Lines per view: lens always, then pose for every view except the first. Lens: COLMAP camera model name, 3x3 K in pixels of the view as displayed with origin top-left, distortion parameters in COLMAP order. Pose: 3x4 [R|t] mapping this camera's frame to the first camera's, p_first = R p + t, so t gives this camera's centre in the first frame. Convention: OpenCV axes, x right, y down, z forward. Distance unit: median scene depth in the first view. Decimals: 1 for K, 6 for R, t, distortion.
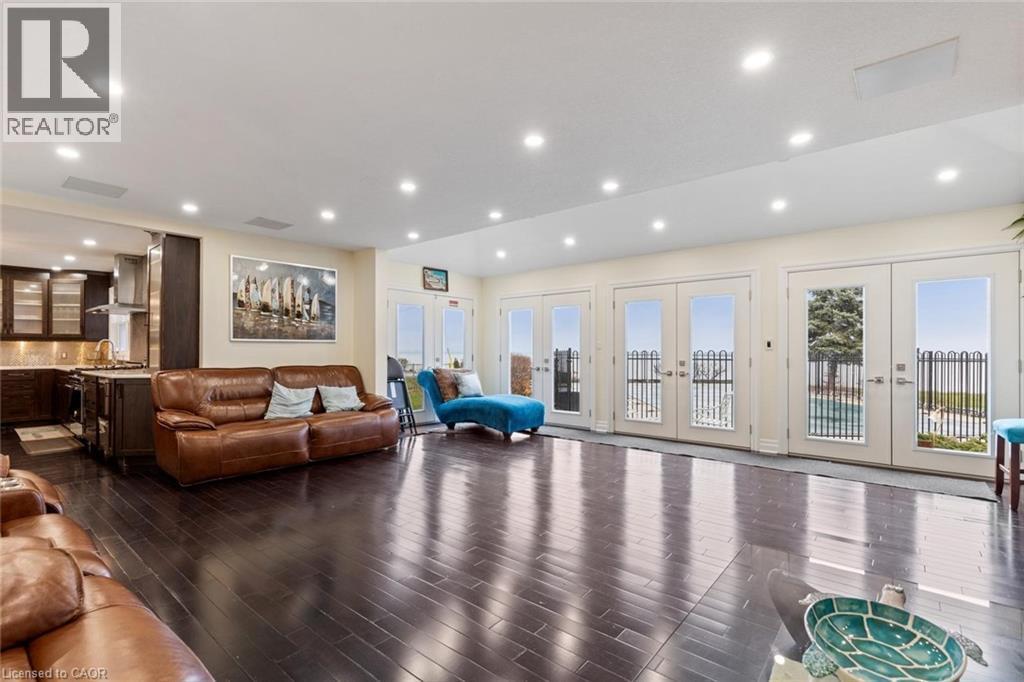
lens RADIAL K [[463.8, 0, 511.0], [0, 463.8, 349.1], [0, 0, 1]] dist [0.002607, 0.000056]
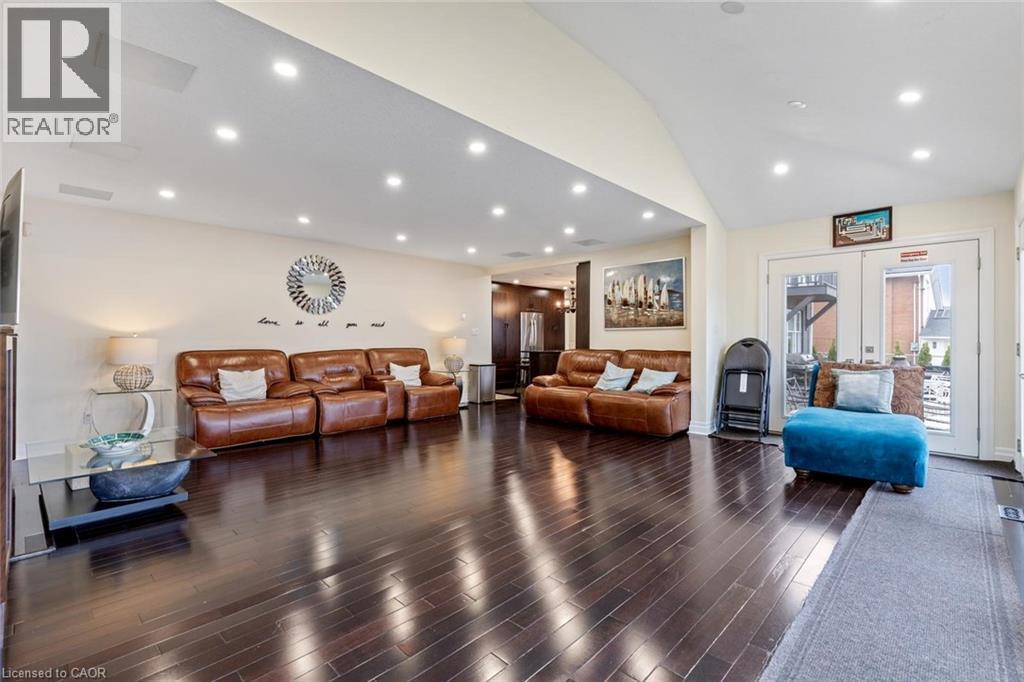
lens RADIAL K [[463.8, 0, 511.9], [0, 463.8, 339.1], [0, 0, 1]] dist [0.002607, 0.000056]
pose [[-0.067291, 0.003874, -0.997726, 0.738497], [0.008014, 0.999962, 0.003343, 0.002574], [0.997701, -0.007771, -0.067319, 0.766577]]
